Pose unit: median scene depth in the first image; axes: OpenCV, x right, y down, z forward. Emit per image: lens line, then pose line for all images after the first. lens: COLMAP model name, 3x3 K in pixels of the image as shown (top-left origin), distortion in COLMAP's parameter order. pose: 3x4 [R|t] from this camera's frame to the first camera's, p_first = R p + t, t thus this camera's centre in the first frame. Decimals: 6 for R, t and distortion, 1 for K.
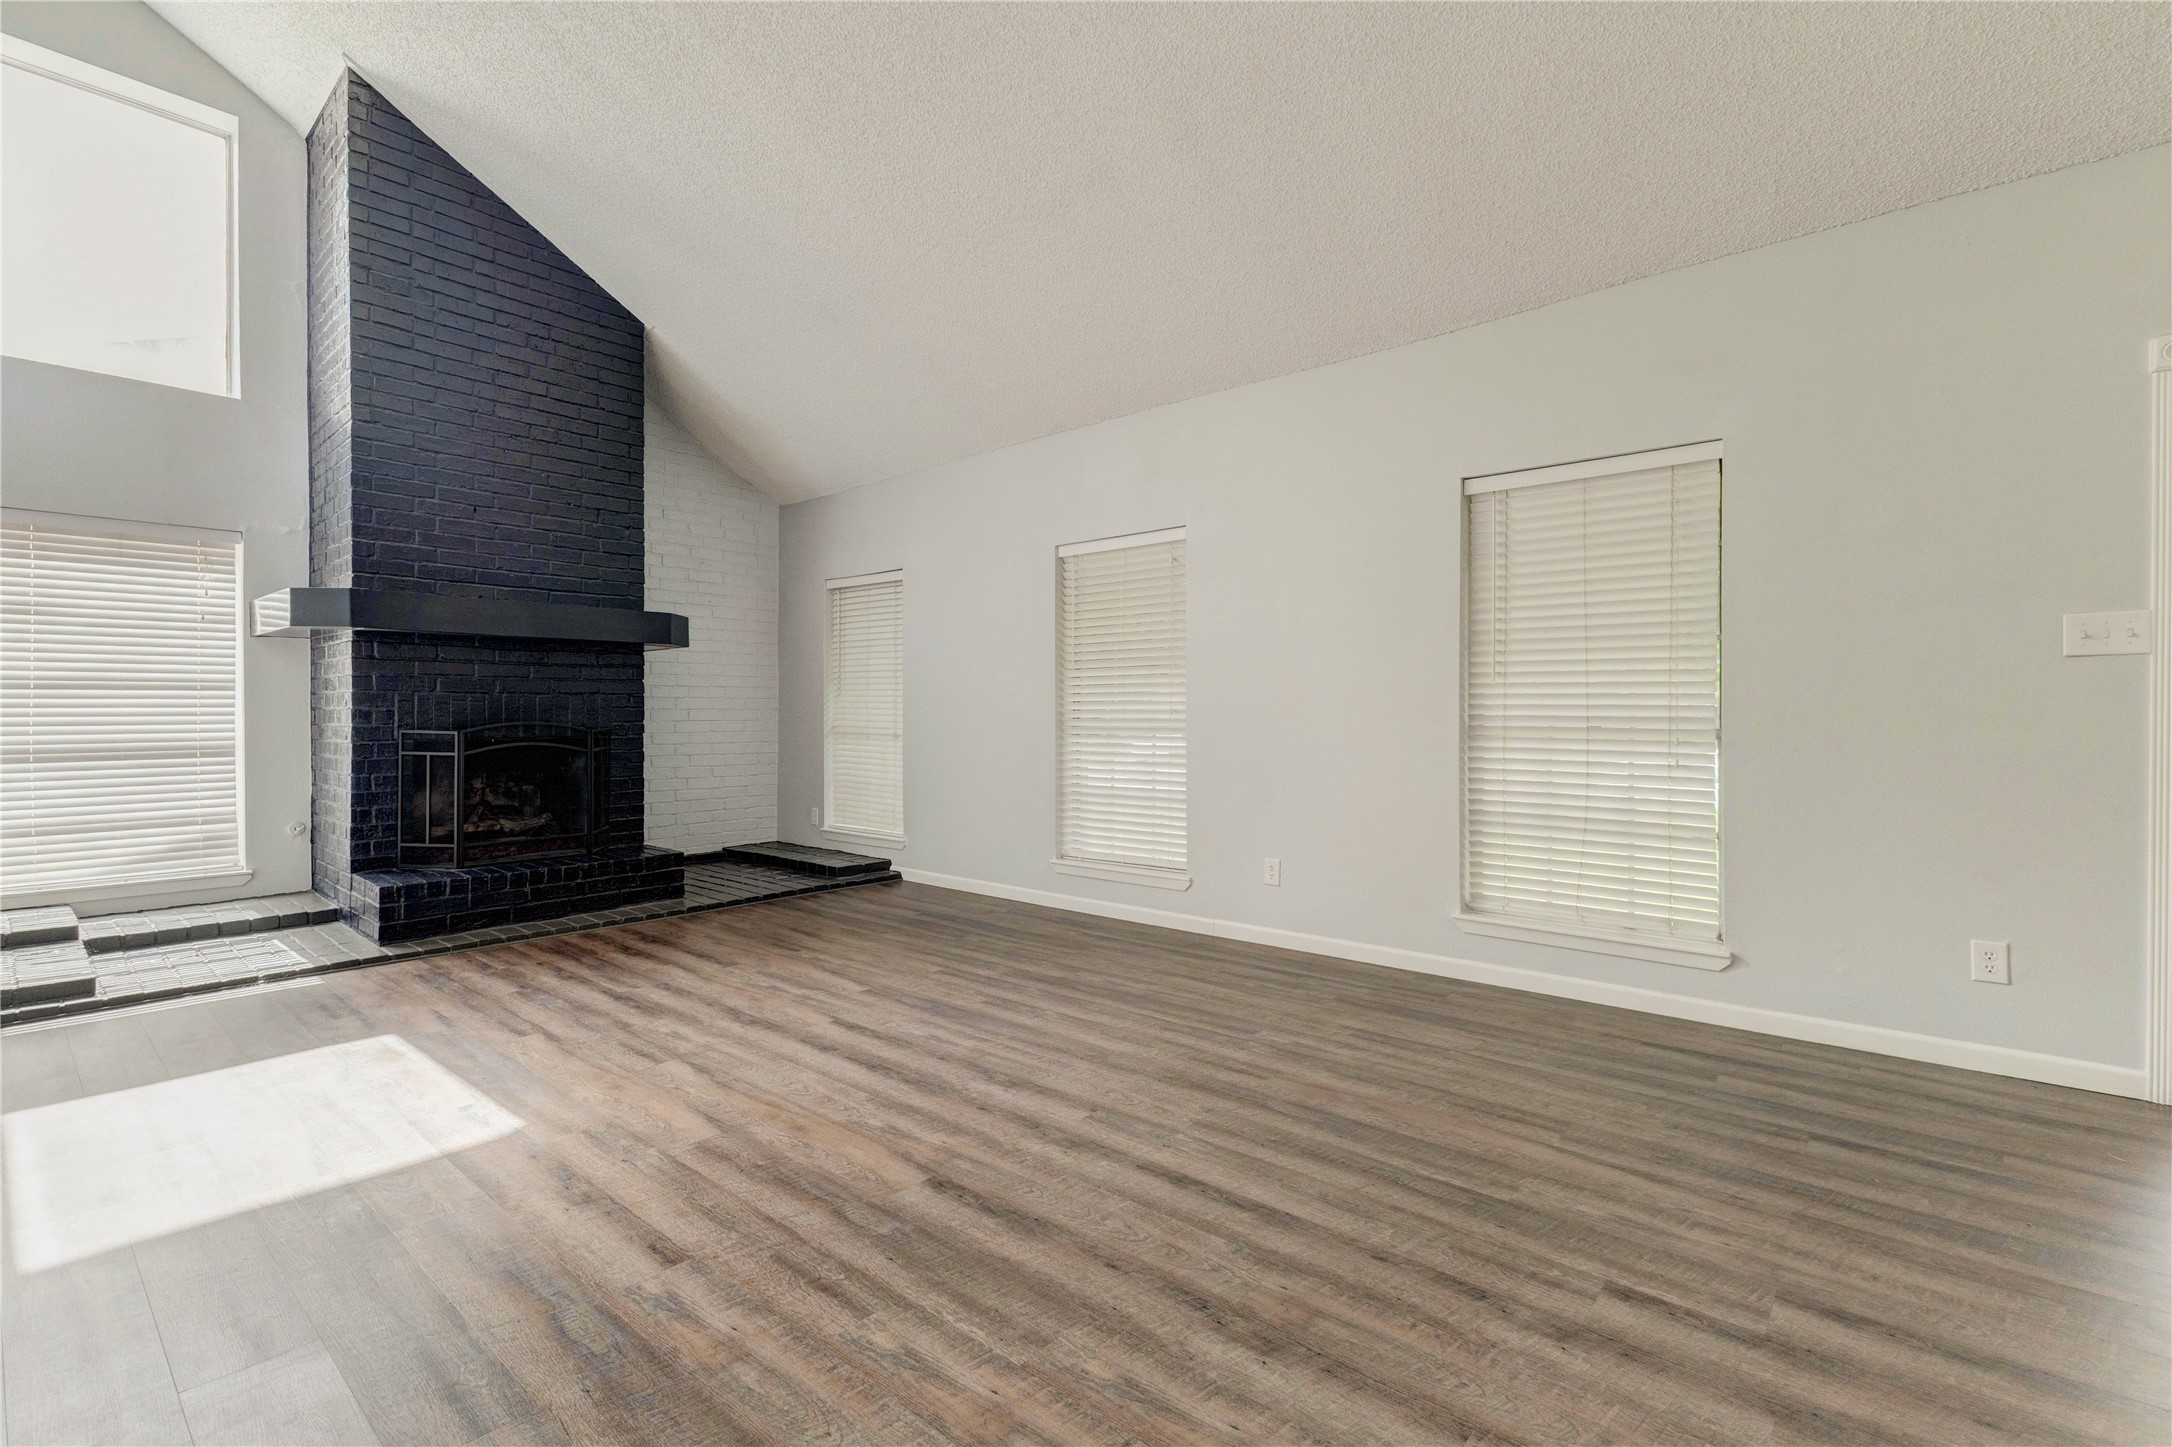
lens RADIAL K [[933.7, 0, 1087.4], [0, 933.7, 735.0], [0, 0, 1]] dist [0.007915, 0.000088]
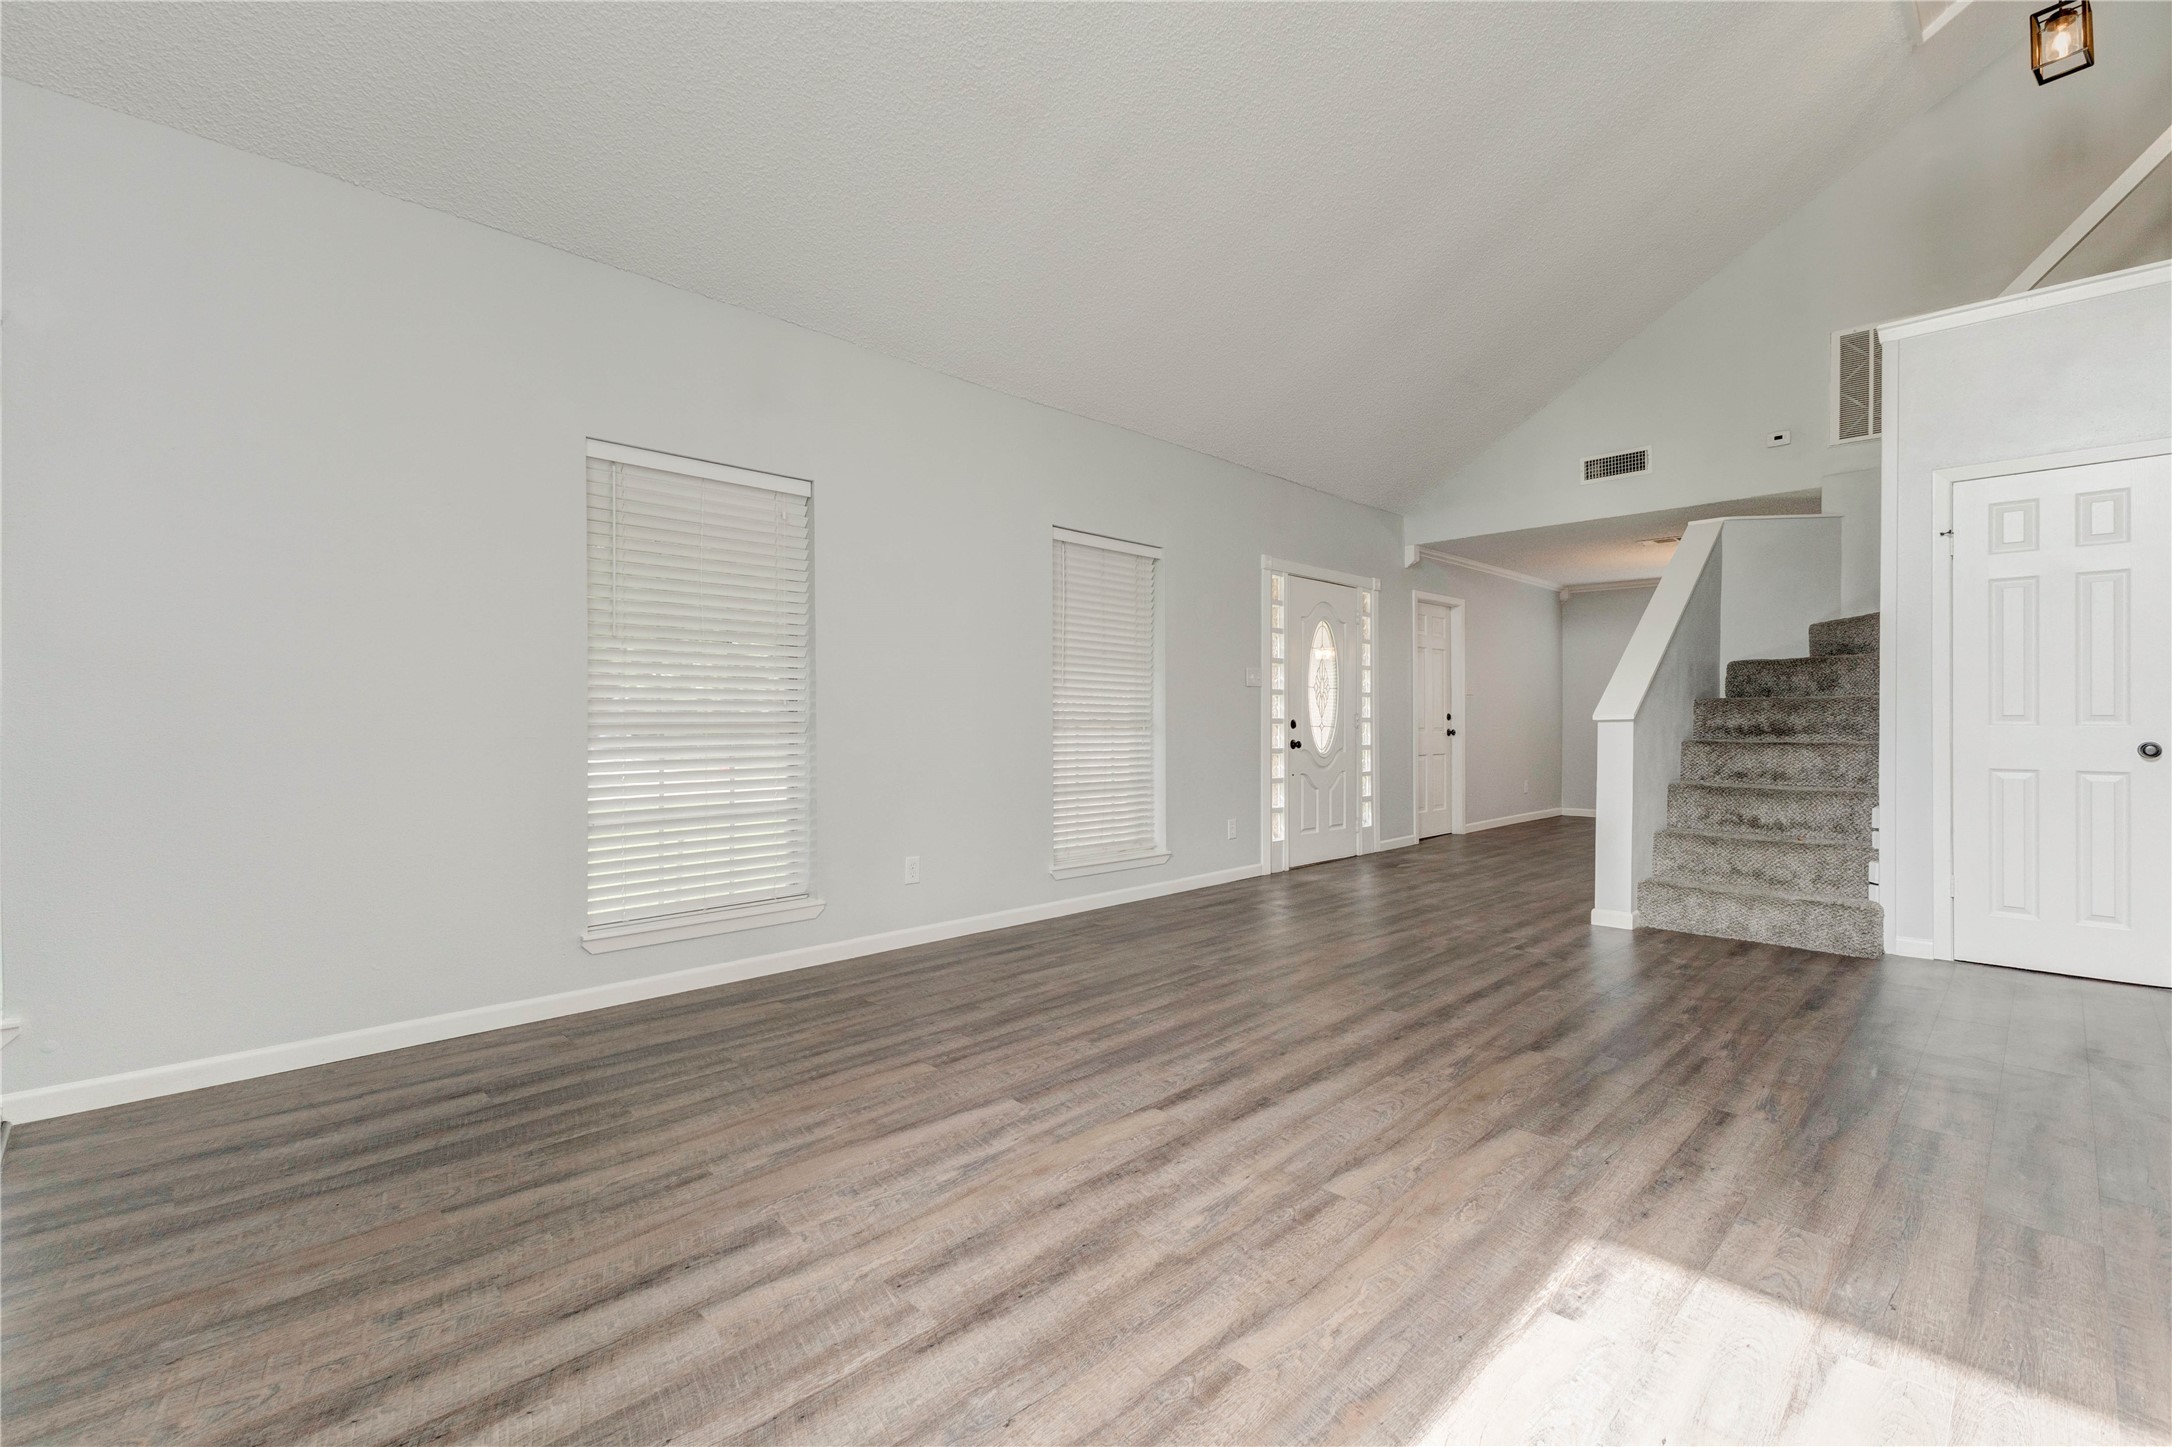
lens RADIAL K [[933.7, 0, 1079.9], [0, 933.7, 717.2], [0, 0, 1]] dist [0.007915, 0.000088]
pose [[0.105502, -0.000913, 0.994419, -1.100433], [0.015867, 0.999874, -0.000765, -0.016748], [-0.994292, 0.015859, 0.105503, 1.032791]]
